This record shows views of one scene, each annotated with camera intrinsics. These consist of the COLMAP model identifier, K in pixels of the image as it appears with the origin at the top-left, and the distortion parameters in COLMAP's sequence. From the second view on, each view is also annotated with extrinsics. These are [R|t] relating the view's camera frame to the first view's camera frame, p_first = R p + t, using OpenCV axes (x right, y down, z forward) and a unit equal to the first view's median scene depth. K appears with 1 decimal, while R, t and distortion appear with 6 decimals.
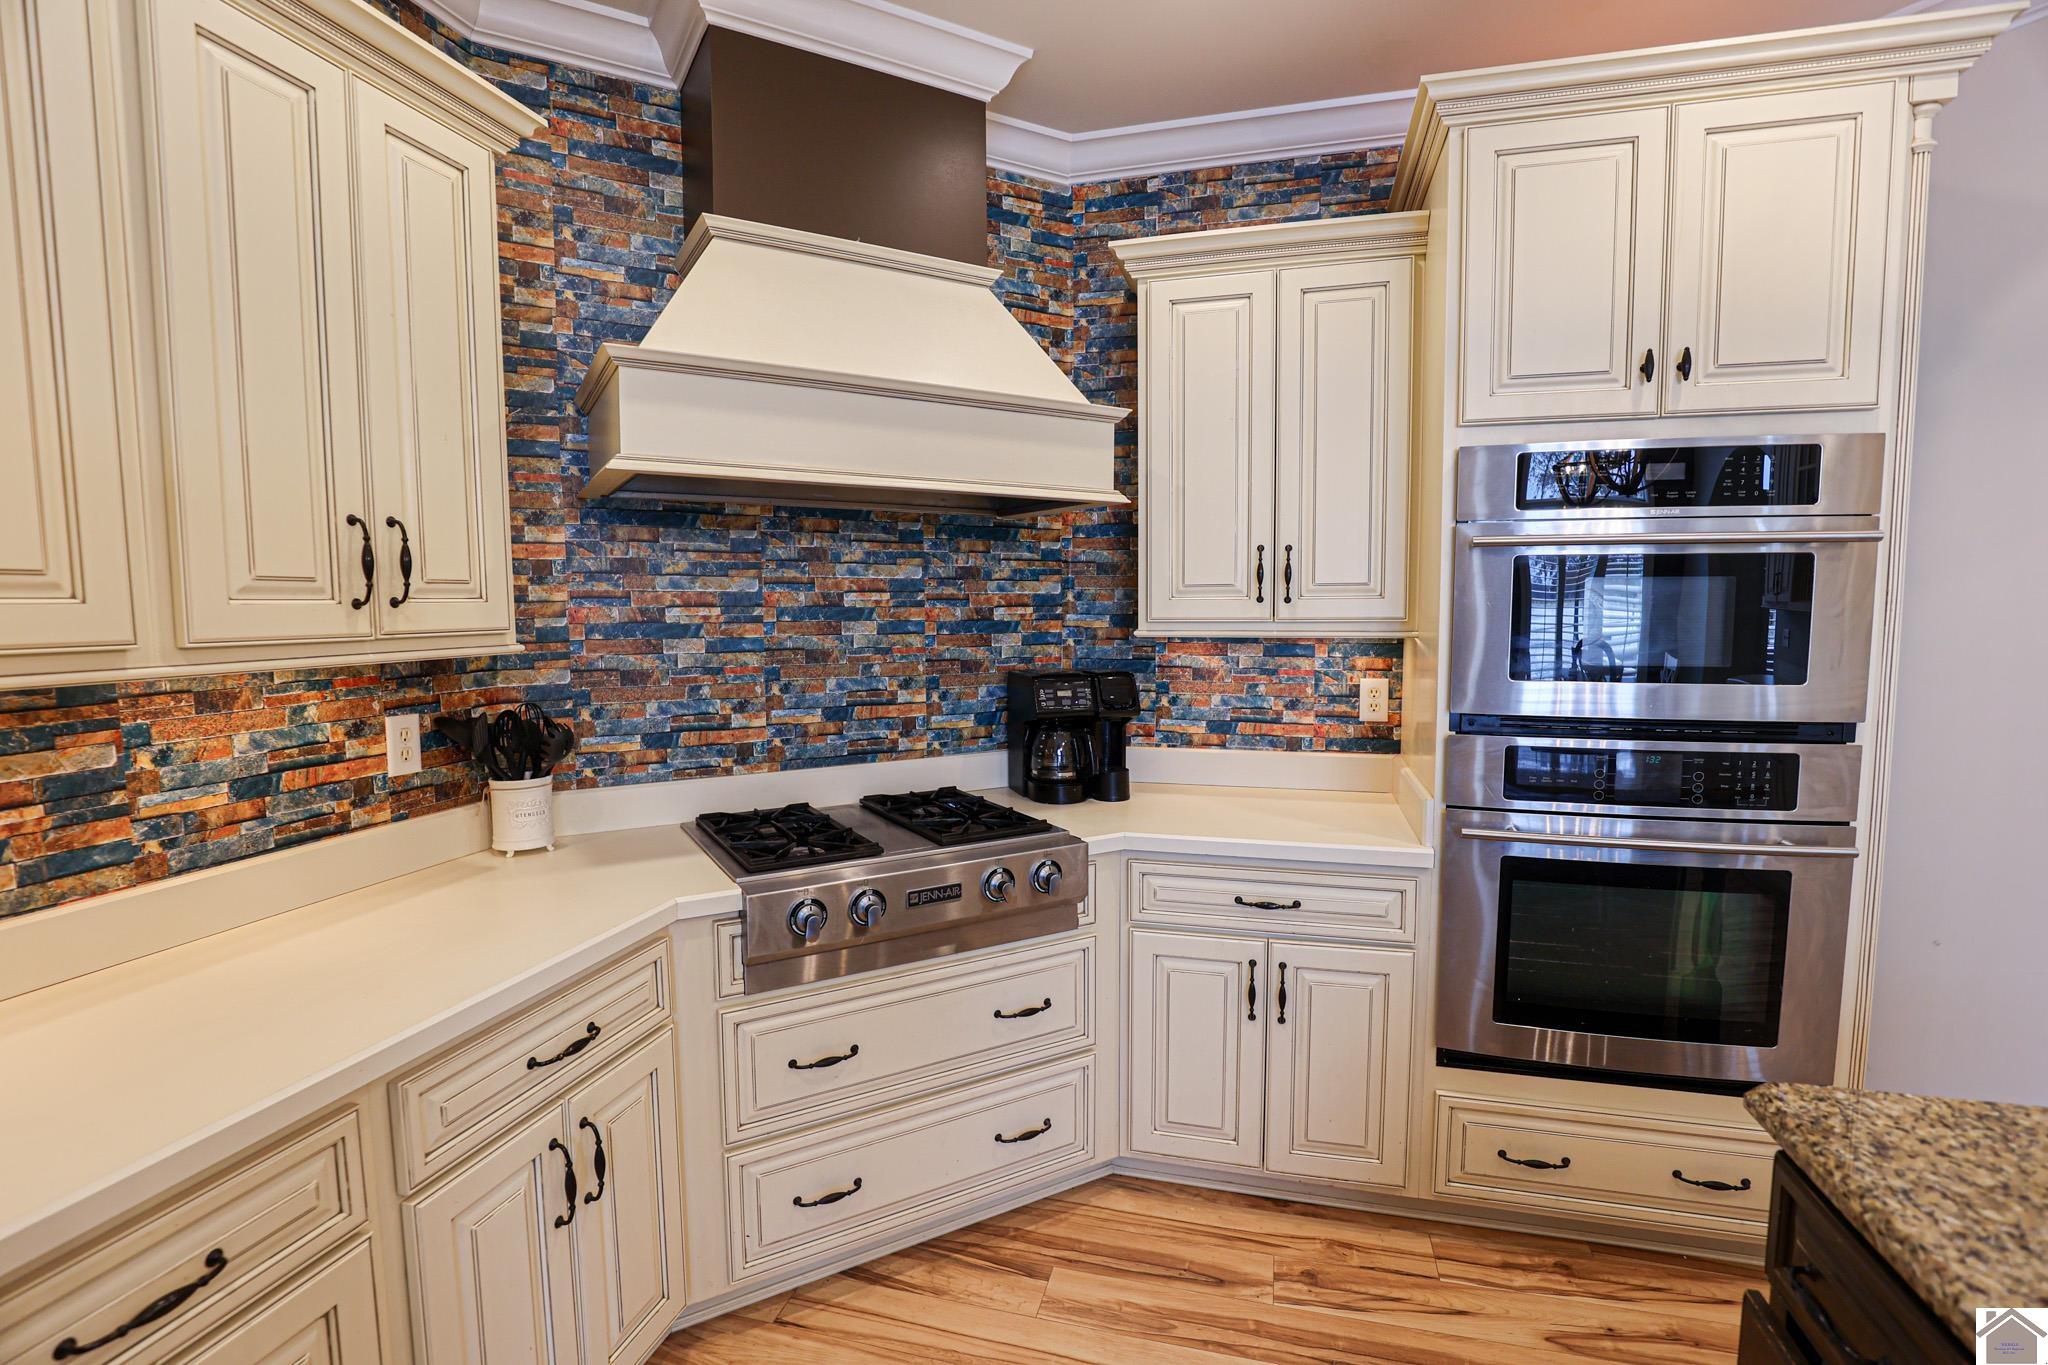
lens RADIAL K [[940.6, 0, 1032.3], [0, 940.6, 693.6], [0, 0, 1]] dist [-0.034268, 0.004592]
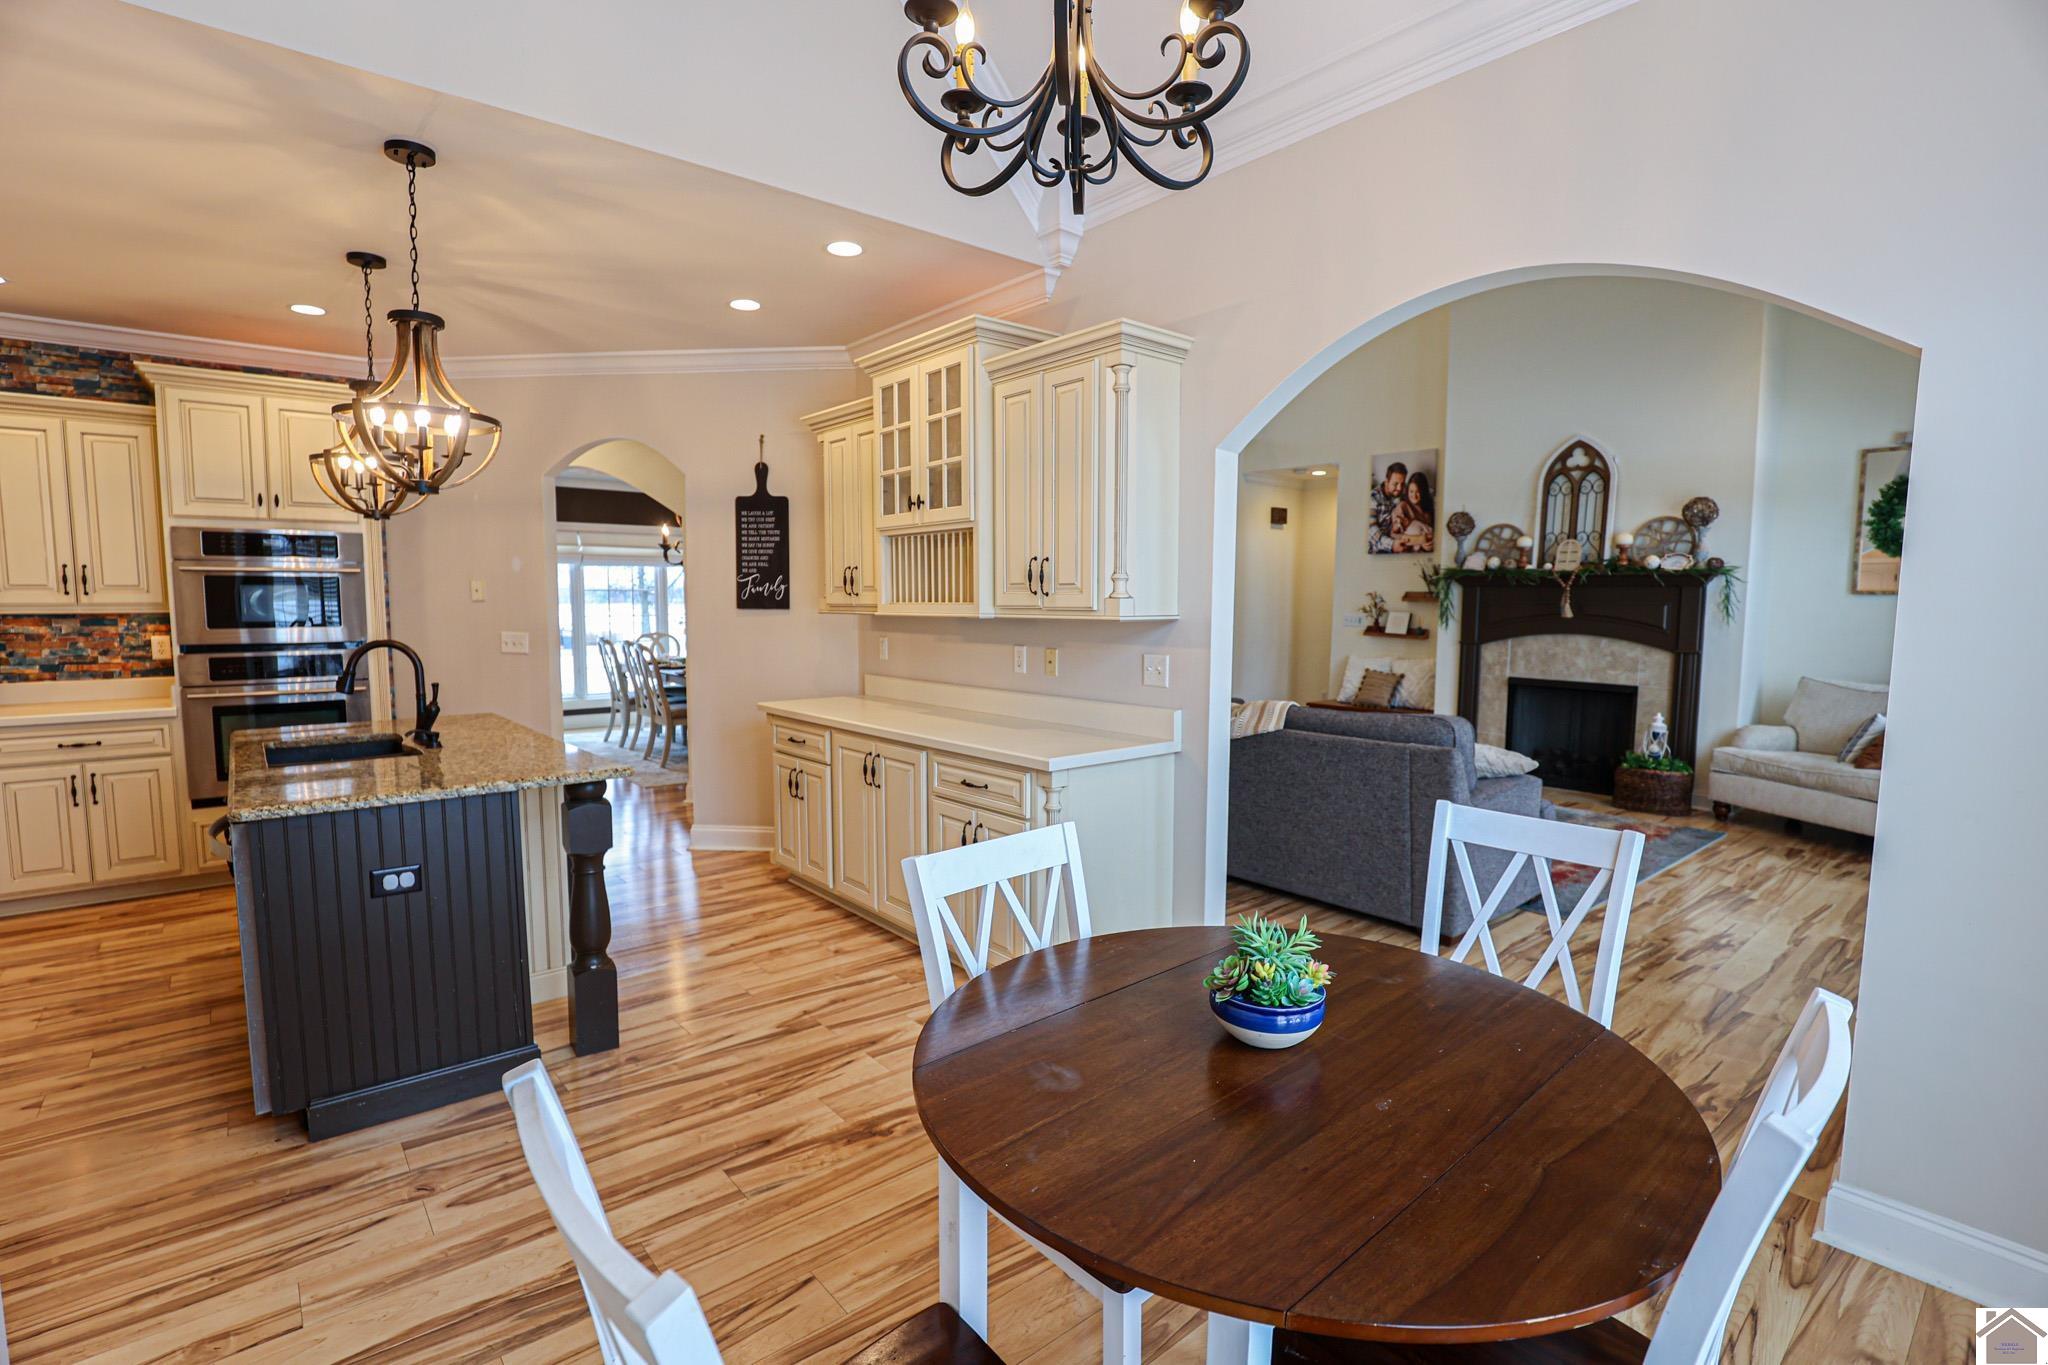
lens RADIAL K [[940.6, 0, 1032.9], [0, 940.6, 682.5], [0, 0, 1]] dist [-0.034268, 0.004592]
pose [[0.570661, -0.063860, 0.818699, -0.138245], [0.069941, 0.997129, 0.029026, 0.143888], [-0.818202, 0.040697, 0.573489, -1.450540]]
